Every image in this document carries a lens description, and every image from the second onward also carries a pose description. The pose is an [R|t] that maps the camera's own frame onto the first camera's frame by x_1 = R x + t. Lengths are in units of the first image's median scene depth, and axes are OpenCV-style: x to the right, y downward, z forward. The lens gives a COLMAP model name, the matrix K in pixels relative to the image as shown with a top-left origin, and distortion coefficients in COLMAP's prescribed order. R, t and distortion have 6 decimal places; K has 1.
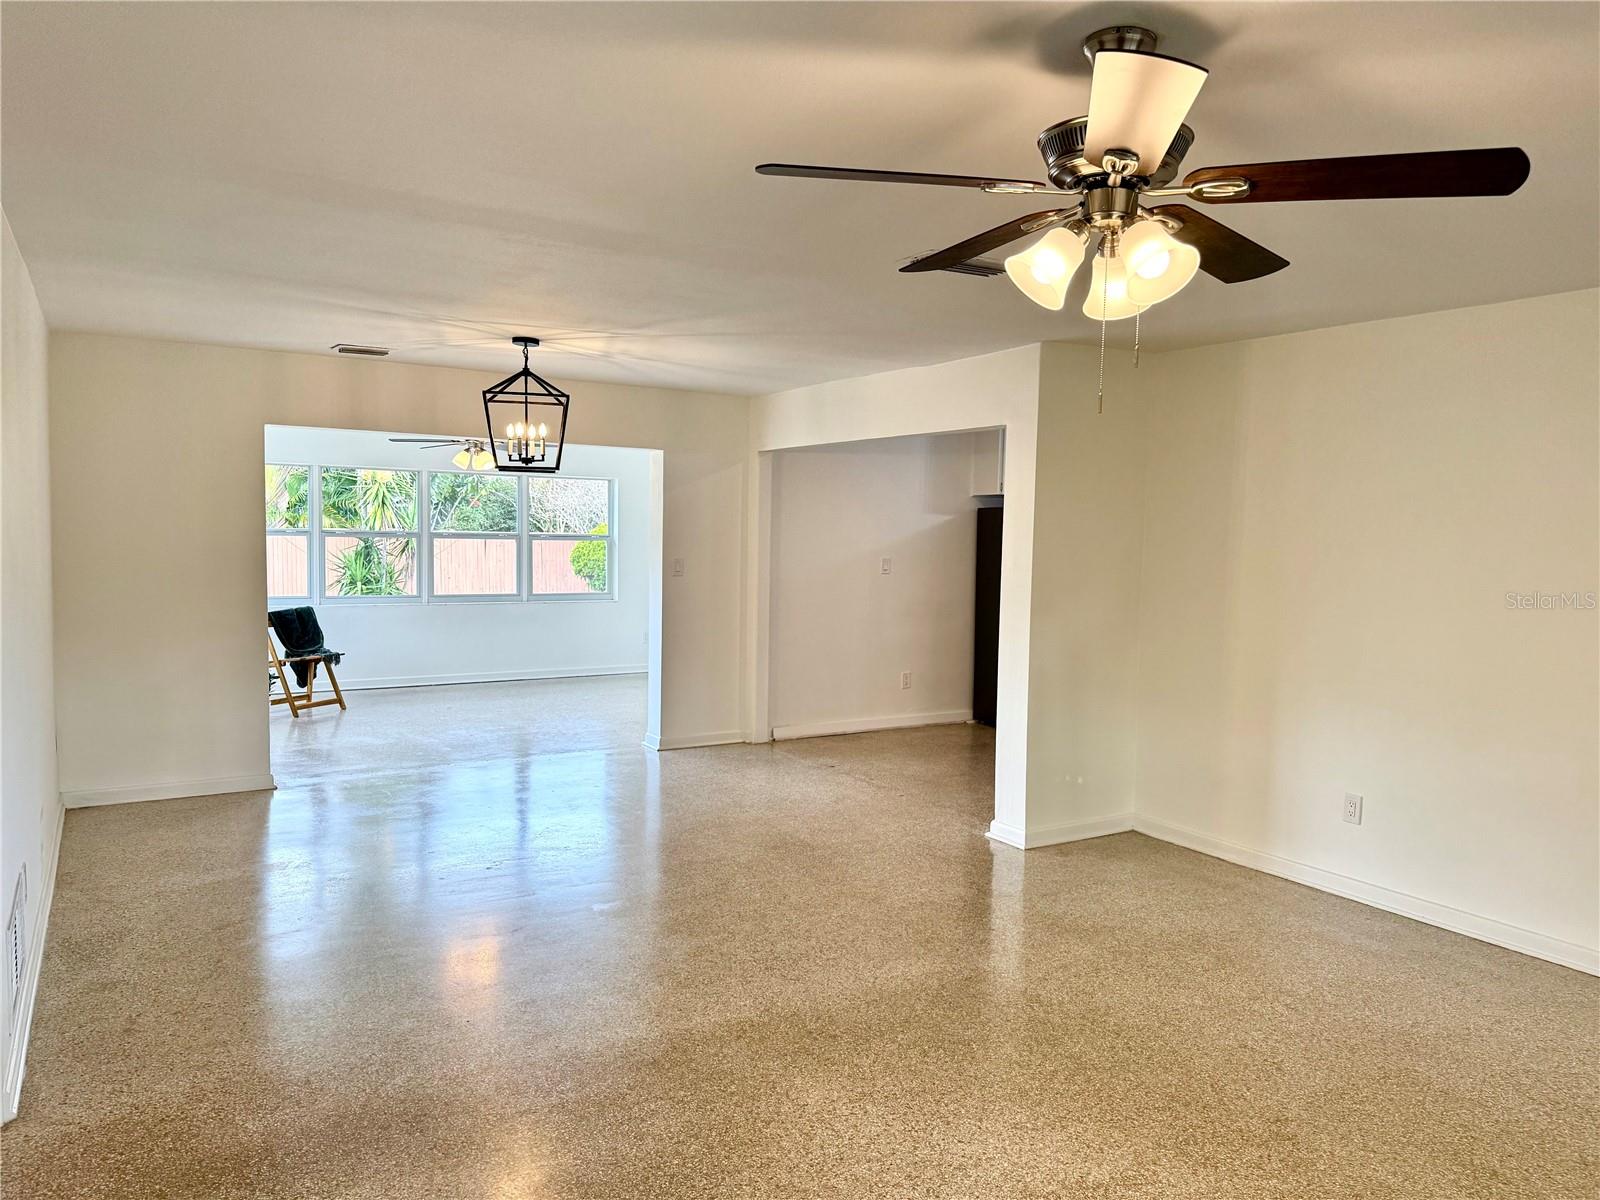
lens RADIAL K [[1115.1, 0, 804.7], [0, 1115.1, 602.4], [0, 0, 1]] dist [0.079371, -0.107219]
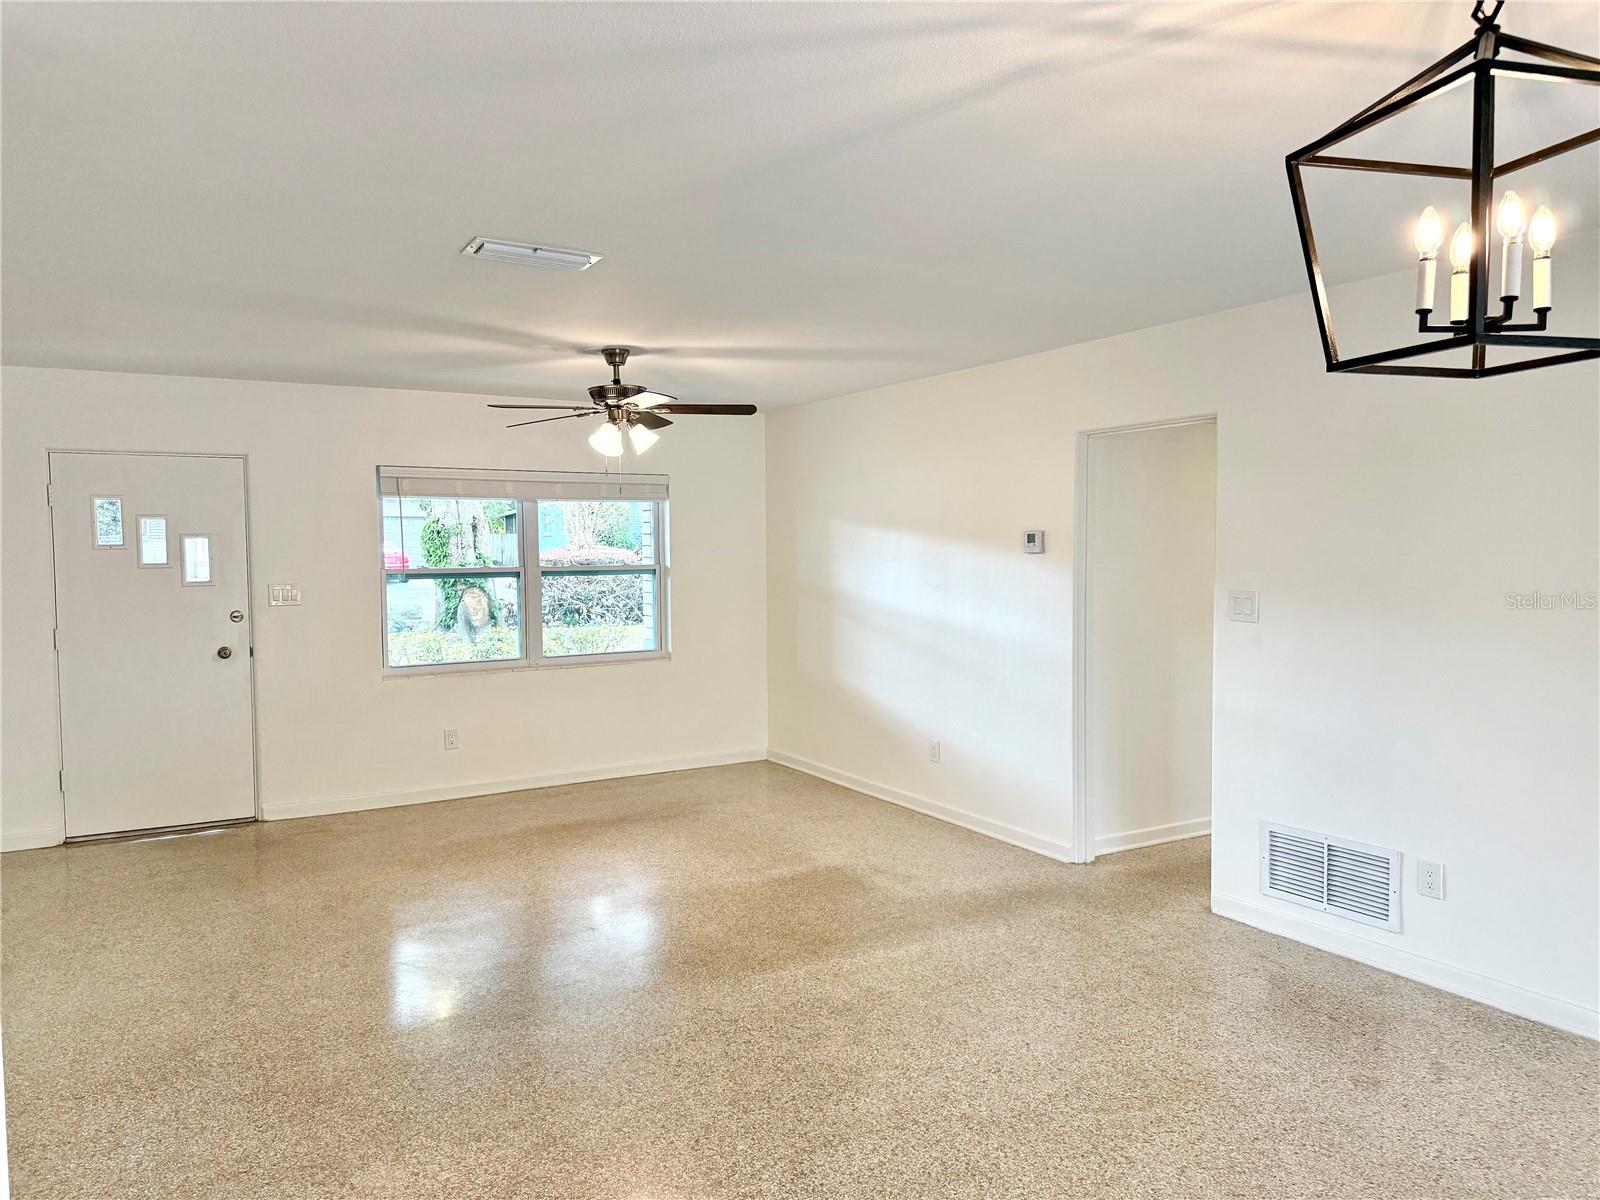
lens RADIAL K [[1118.8, 0, 794.7], [0, 1118.8, 615.4], [0, 0, 1]] dist [0.096783, -0.135074]
pose [[-0.999781, -0.012708, 0.016648, -0.063184], [-0.010411, 0.991271, 0.131430, -0.084607], [-0.018173, 0.131228, -0.991186, 1.276767]]
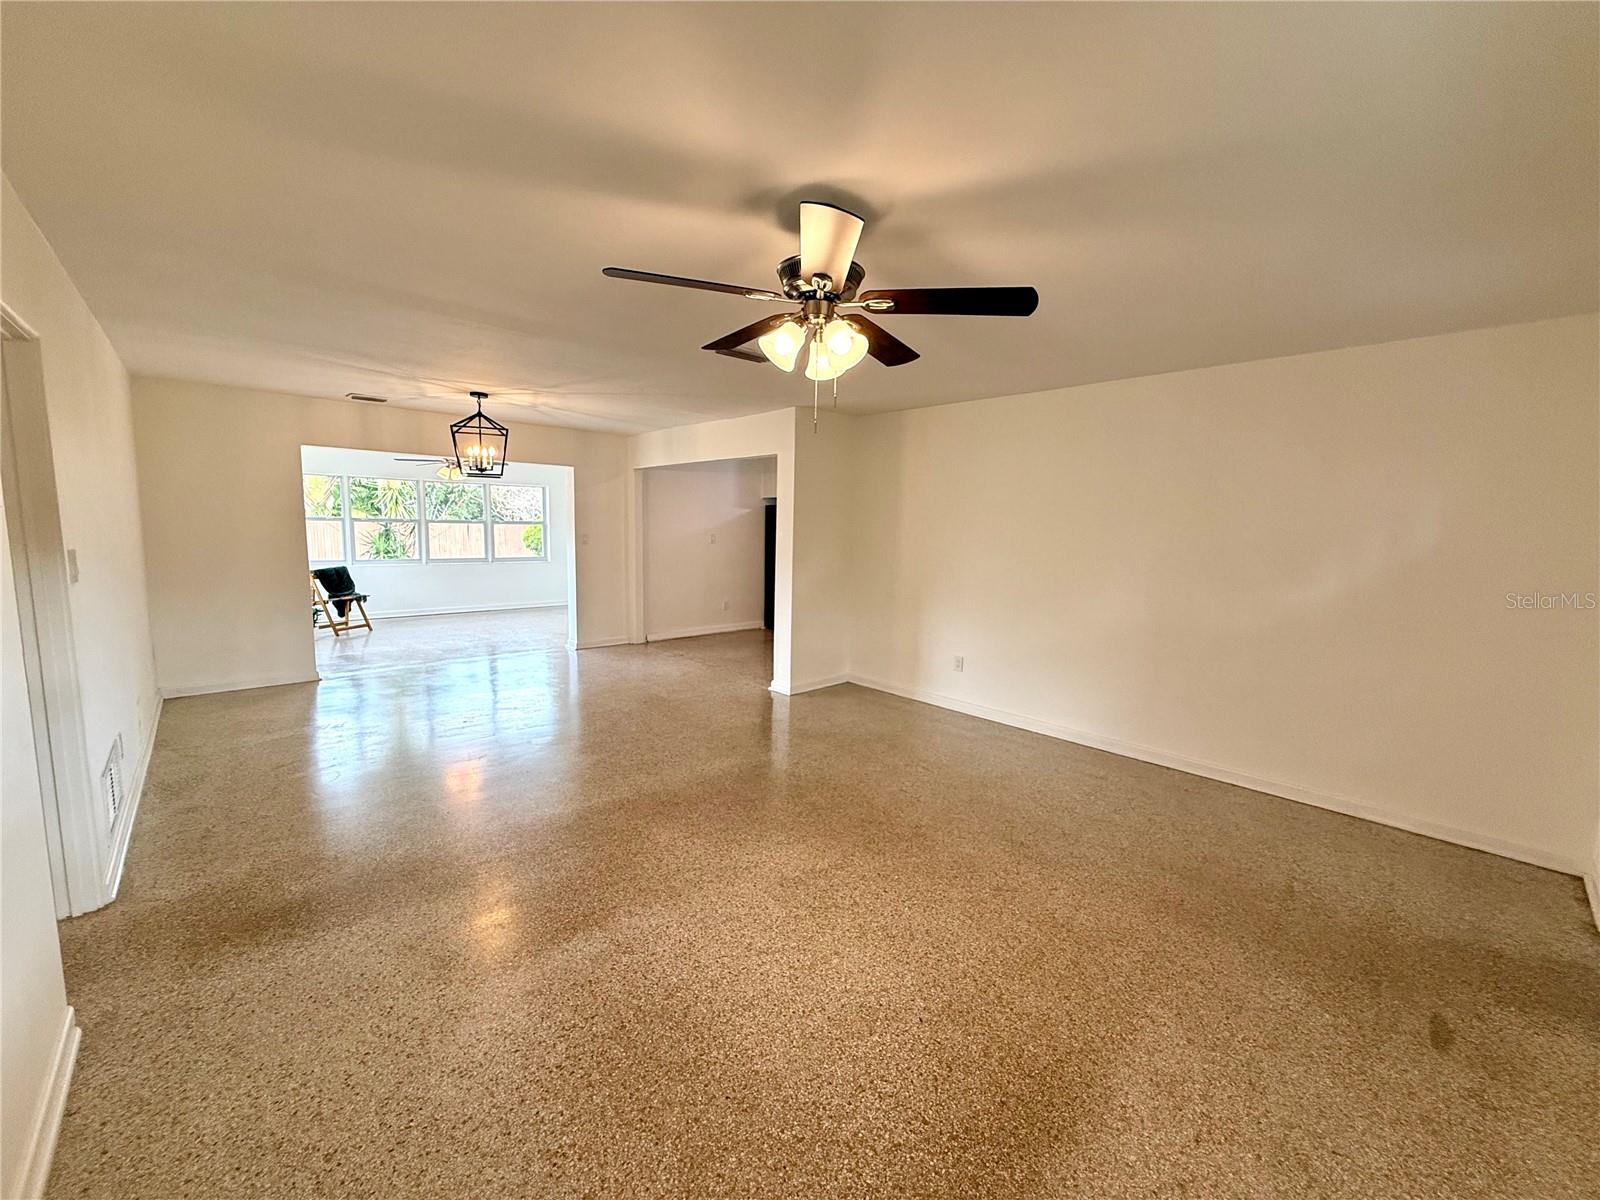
lens RADIAL K [[636.3, 0, 793.9], [0, 636.3, 597.7], [0, 0, 1]] dist [0.009557, -0.005537]
pose [[0.982195, -0.020151, 0.186783, 0.015483], [0.010353, 0.998526, 0.053283, 0.011042], [-0.187581, -0.050401, 0.980955, 0.012202]]
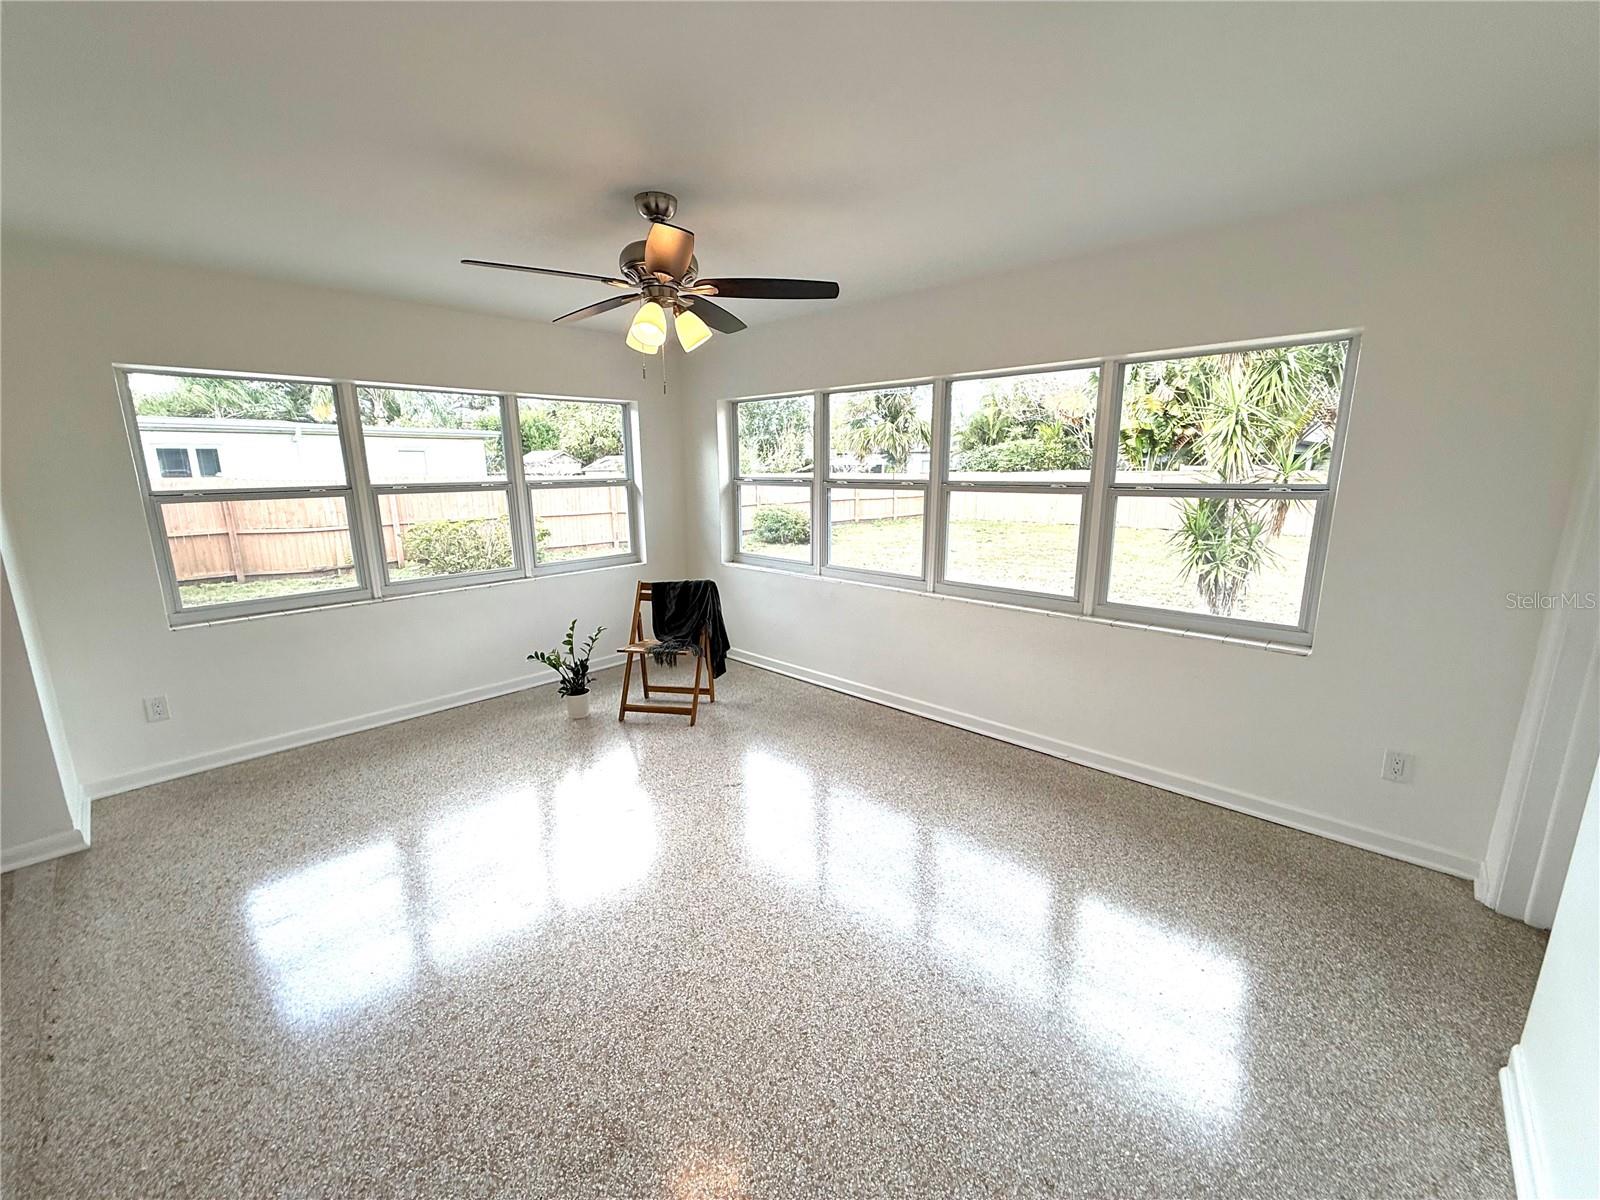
lens RADIAL K [[636.3, 0, 793.9], [0, 636.3, 597.7], [0, 0, 1]] dist [0.009557, -0.005537]
pose [[0.263990, 0.174354, -0.948636, -0.009234], [-0.050684, 0.984675, 0.166873, -0.097833], [0.963193, 0.004027, 0.268781, 1.515262]]
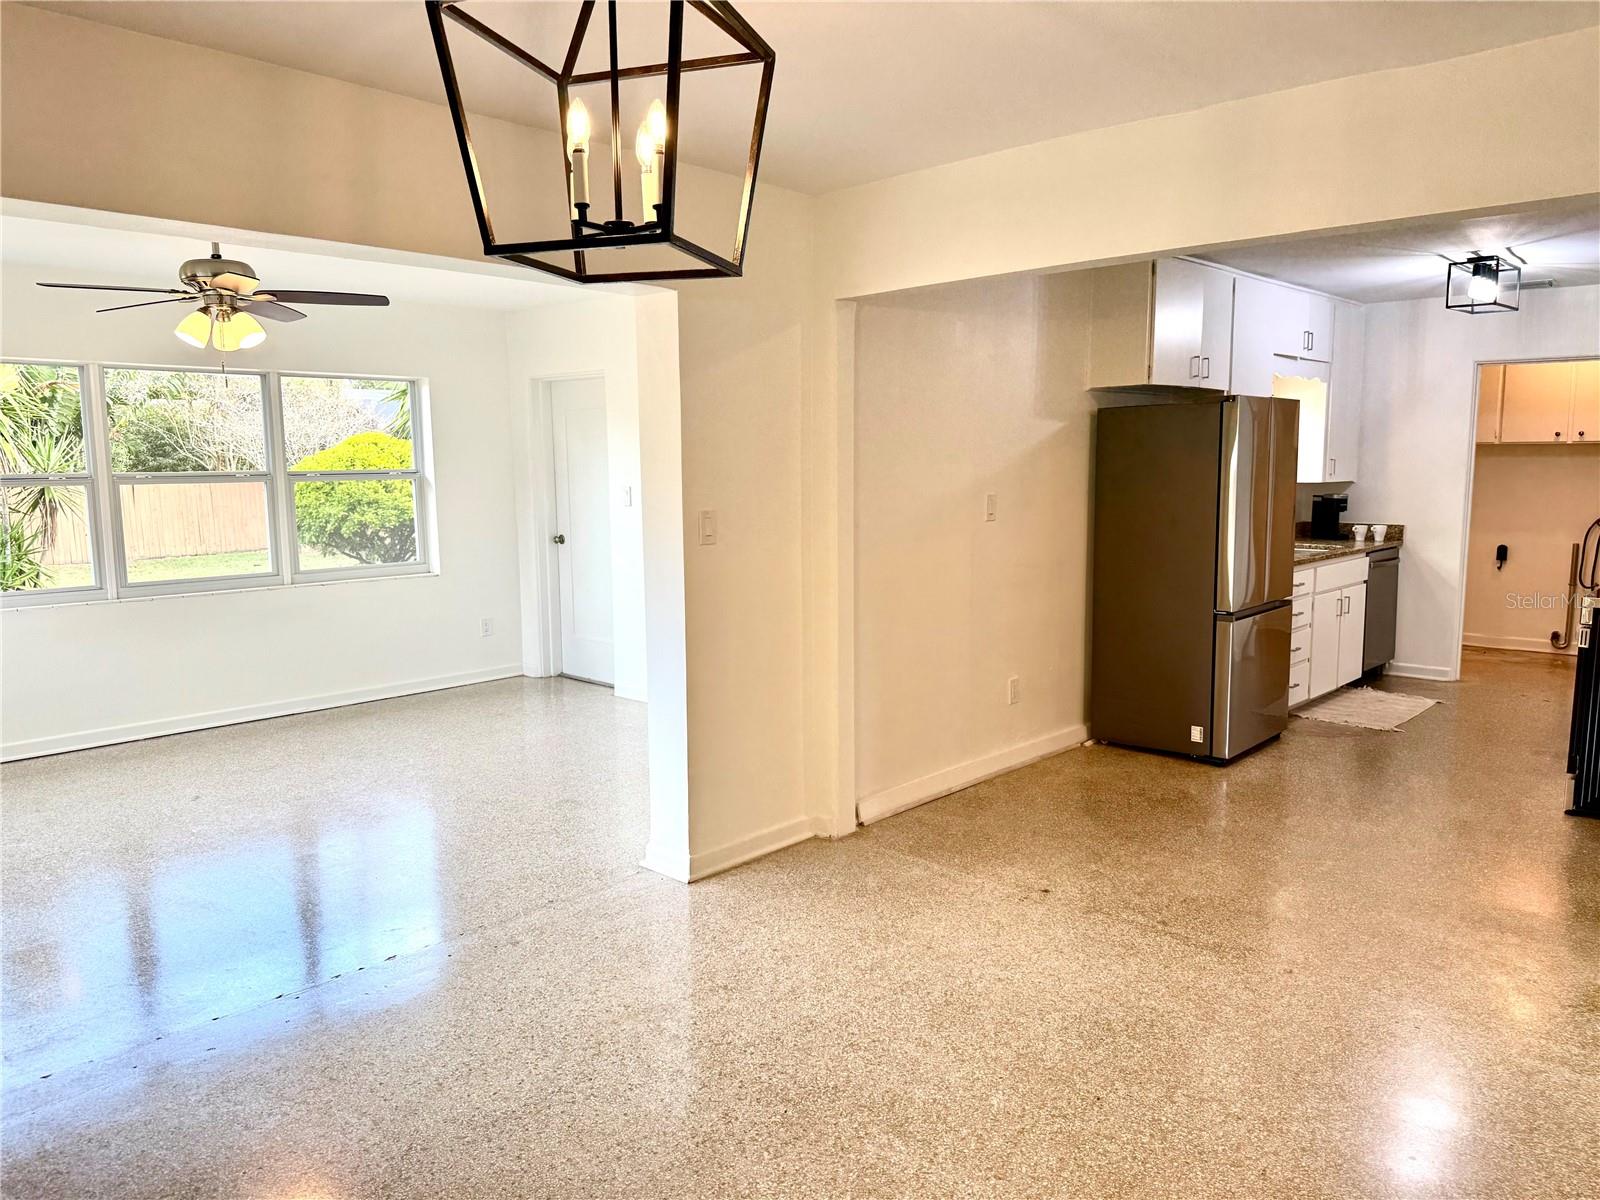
lens RADIAL K [[1142.1, 0, 796.9], [0, 1142.1, 604.0], [0, 0, 1]] dist [0.009186, -0.002225]
pose [[0.964234, -0.058750, 0.258460, -0.279979], [0.042325, 0.996741, 0.068668, -0.040327], [-0.261652, -0.055273, 0.963578, 0.636049]]
